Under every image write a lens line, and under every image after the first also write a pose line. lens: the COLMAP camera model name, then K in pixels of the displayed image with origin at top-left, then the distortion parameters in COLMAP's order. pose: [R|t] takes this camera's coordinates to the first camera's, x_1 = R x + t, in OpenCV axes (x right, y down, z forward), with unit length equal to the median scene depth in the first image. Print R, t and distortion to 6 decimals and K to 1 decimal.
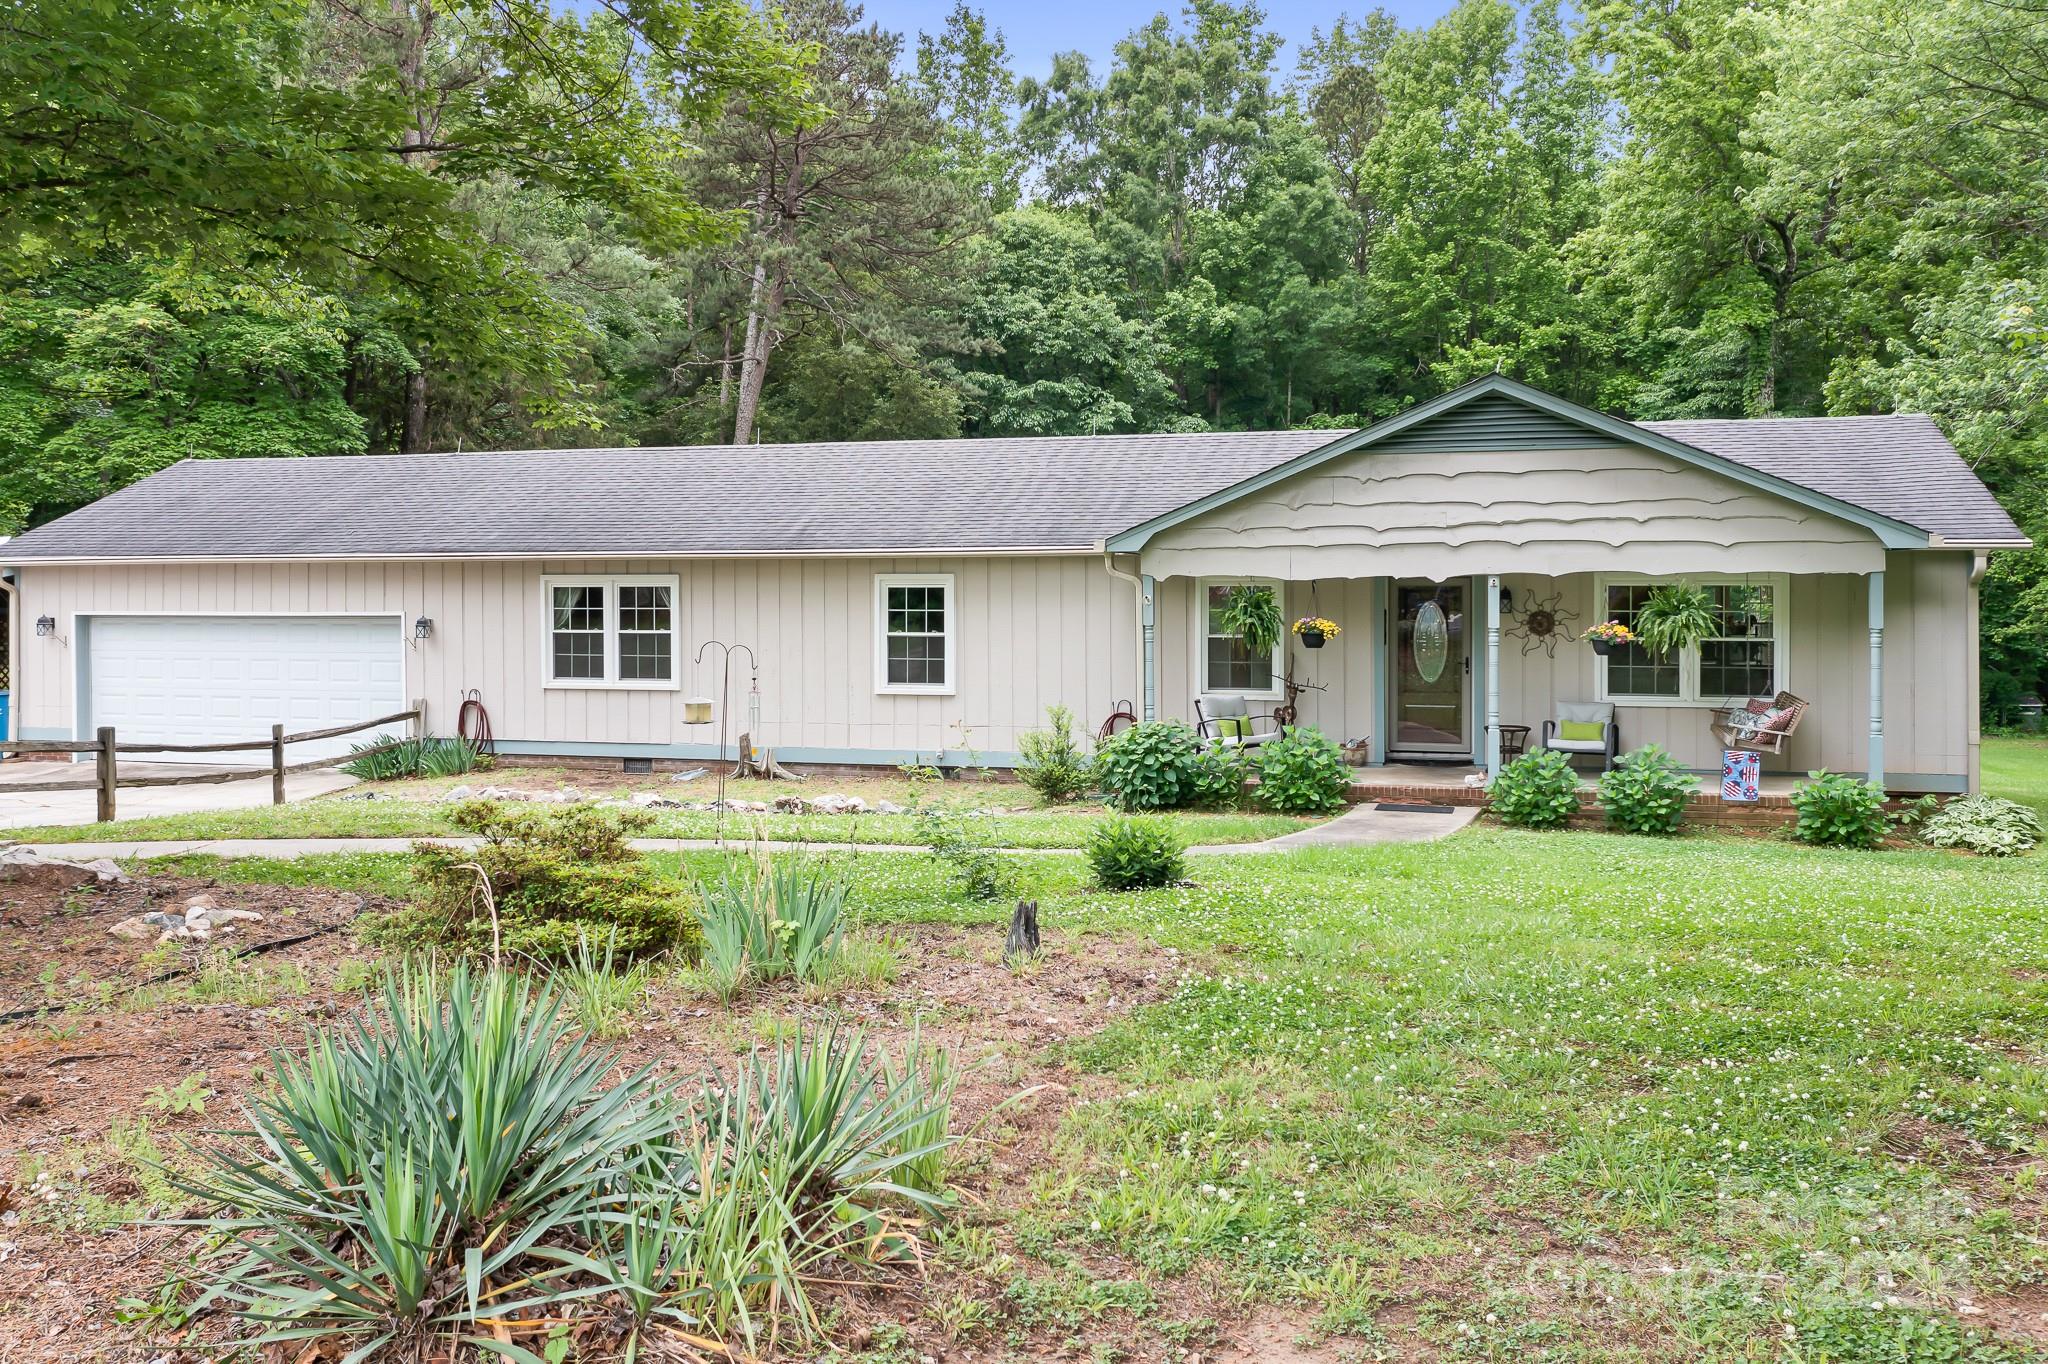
lens RADIAL K [[1578.8, 0, 1092.4], [0, 1578.8, 639.9], [0, 0, 1]] dist [-0.008104, -0.000742]
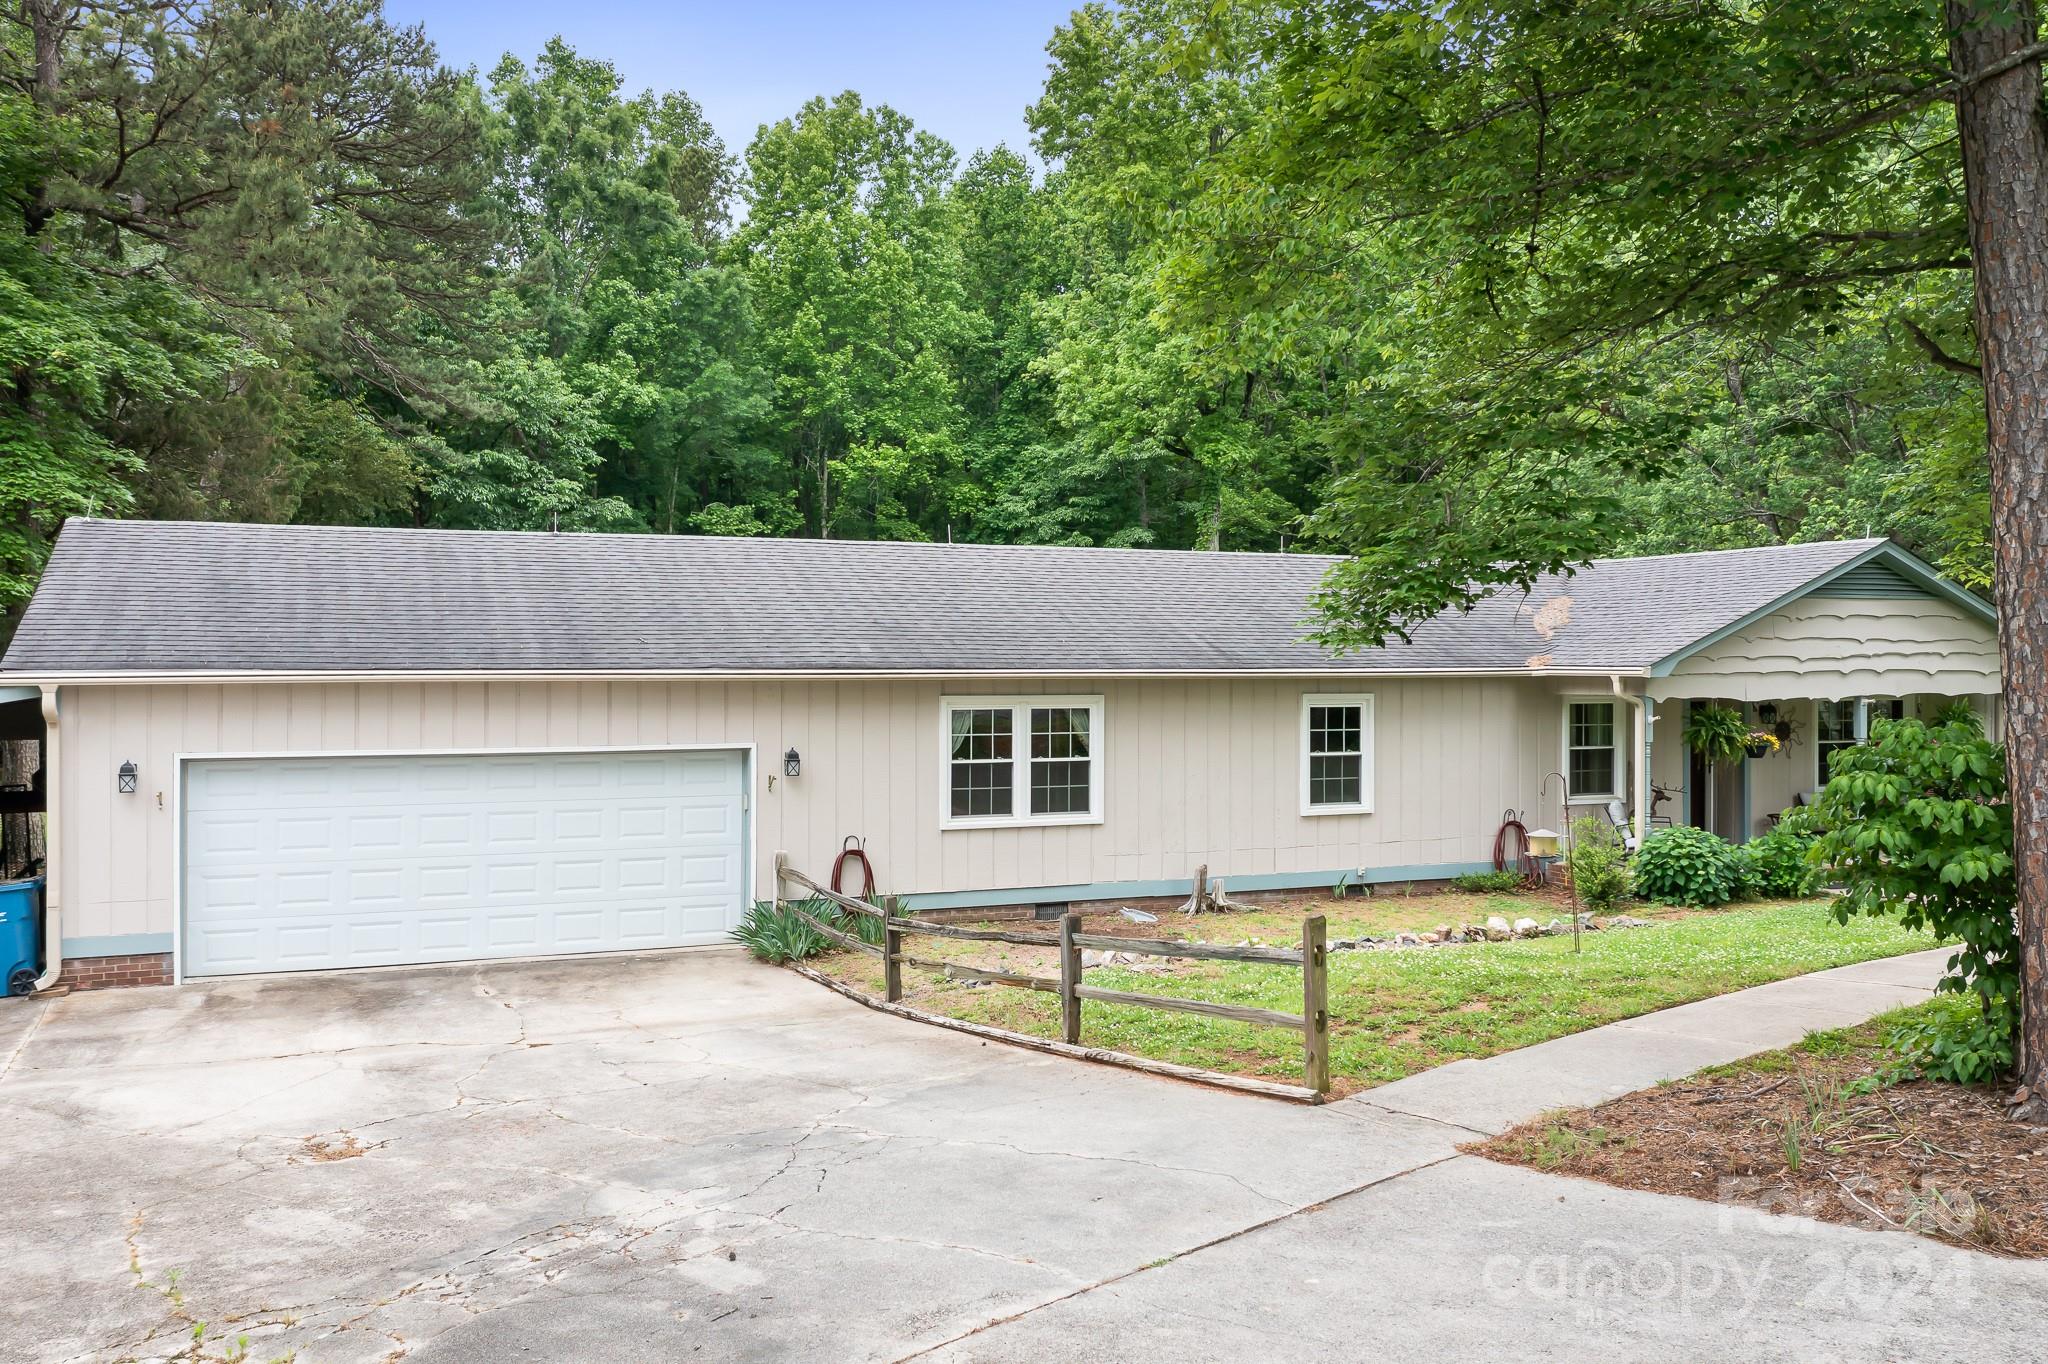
lens RADIAL K [[1633.8, 0, 902.6], [0, 1633.8, 679.6], [0, 0, 1]] dist [-0.014908, -0.004714]
pose [[0.816484, -0.003701, 0.577357, -0.920497], [0.018183, 0.999648, -0.019306, -0.035287], [-0.577082, 0.026261, 0.816264, 0.308429]]
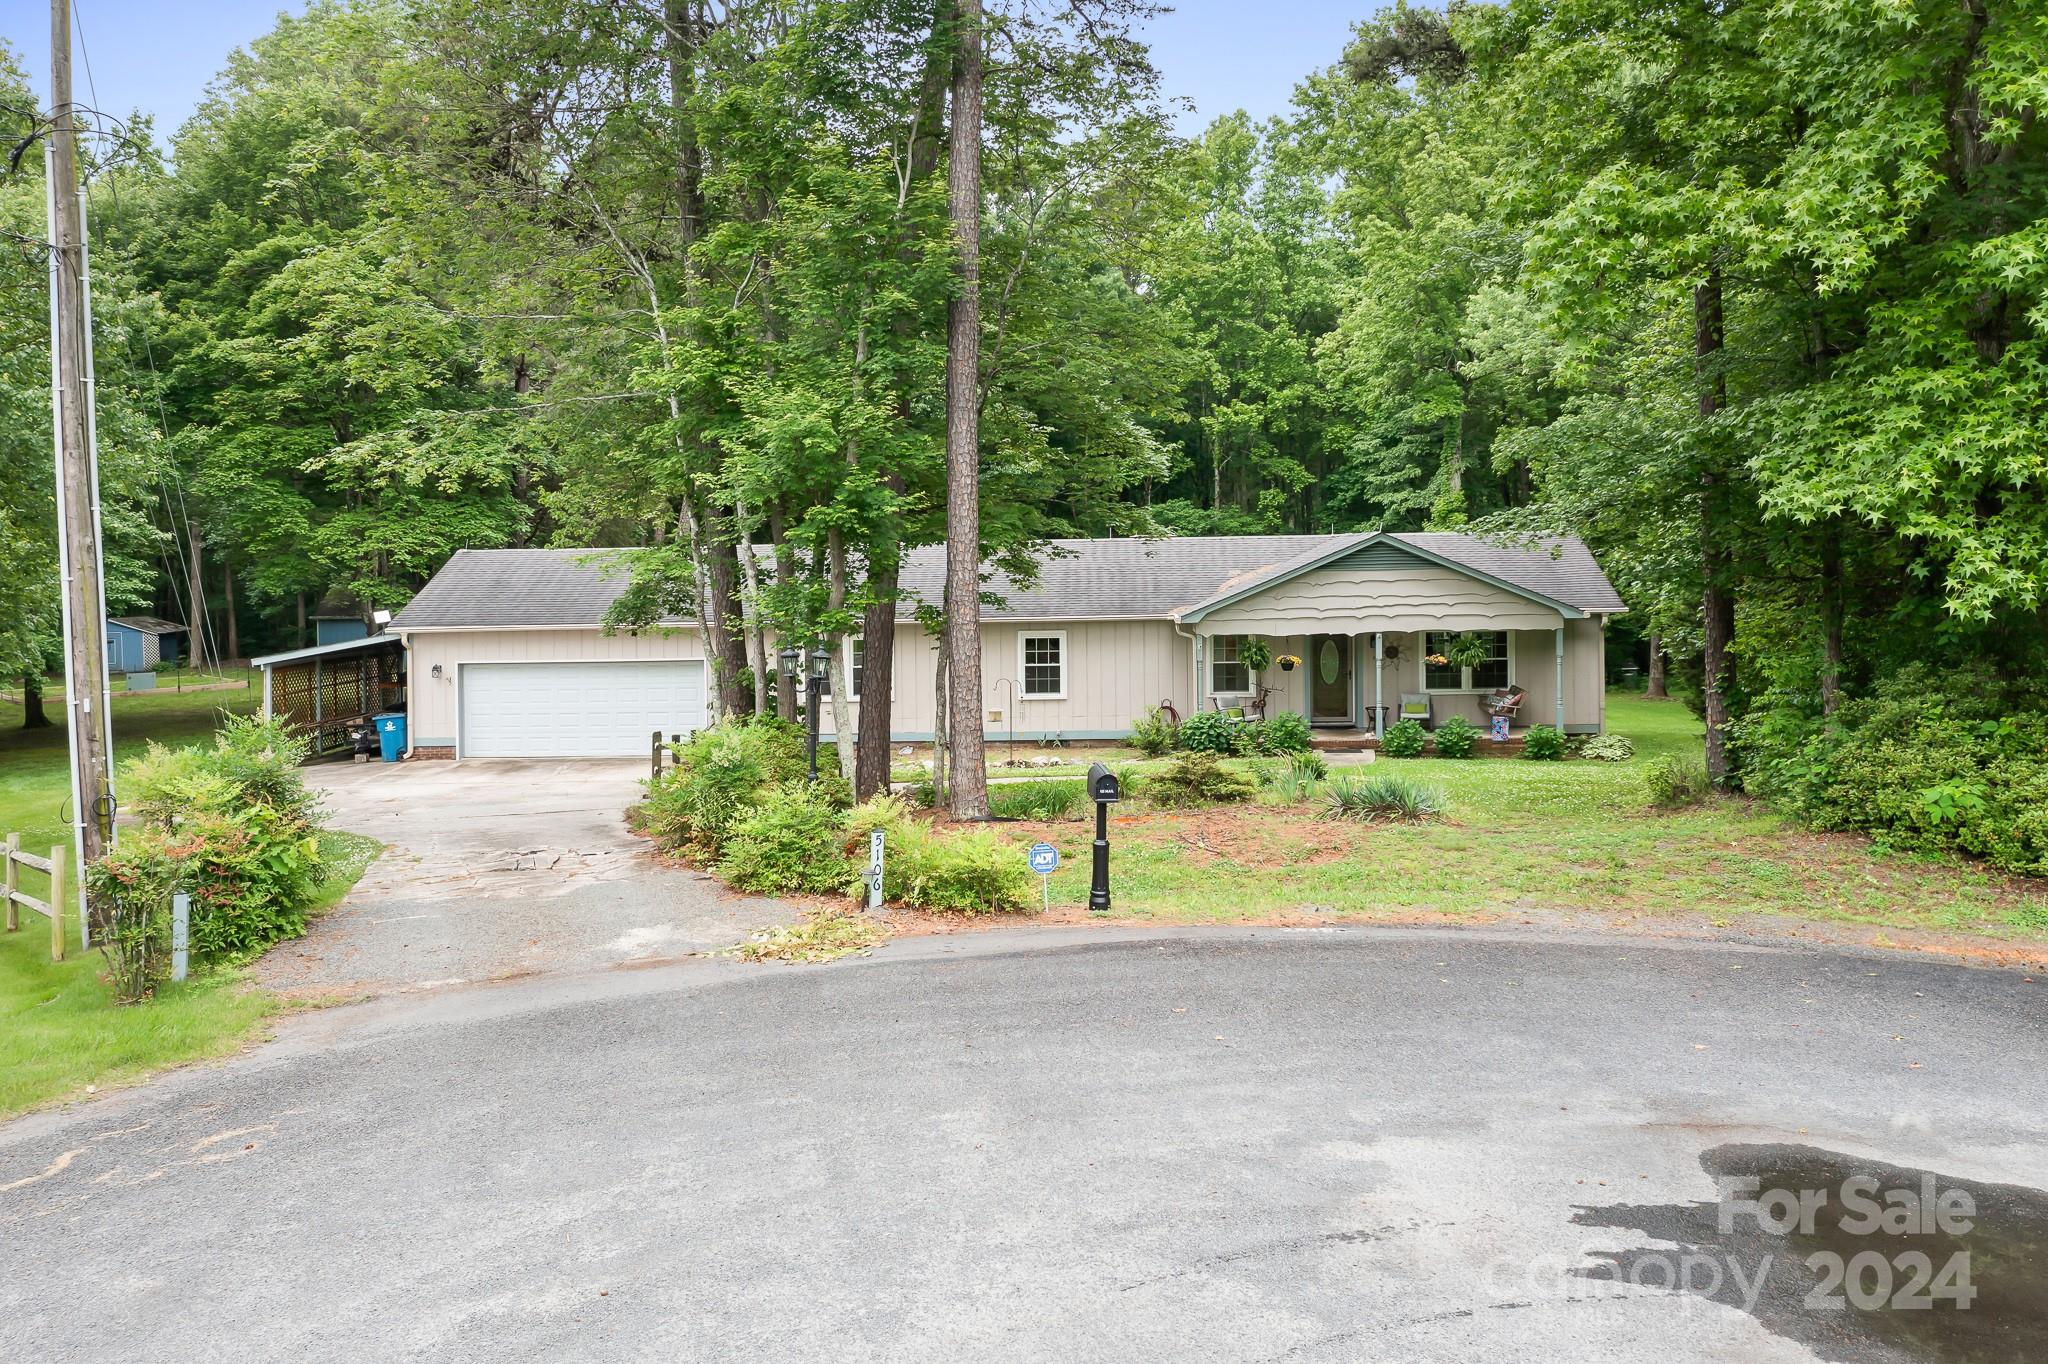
lens RADIAL K [[1620.1, 0, 1022.0], [0, 1620.1, 676.7], [0, 0, 1]] dist [-0.015635, 0.003364]
pose [[0.983741, -0.031293, 0.176845, -0.446236], [0.023436, 0.998651, 0.046345, -0.073275], [-0.178057, -0.041447, 0.983147, -0.750877]]
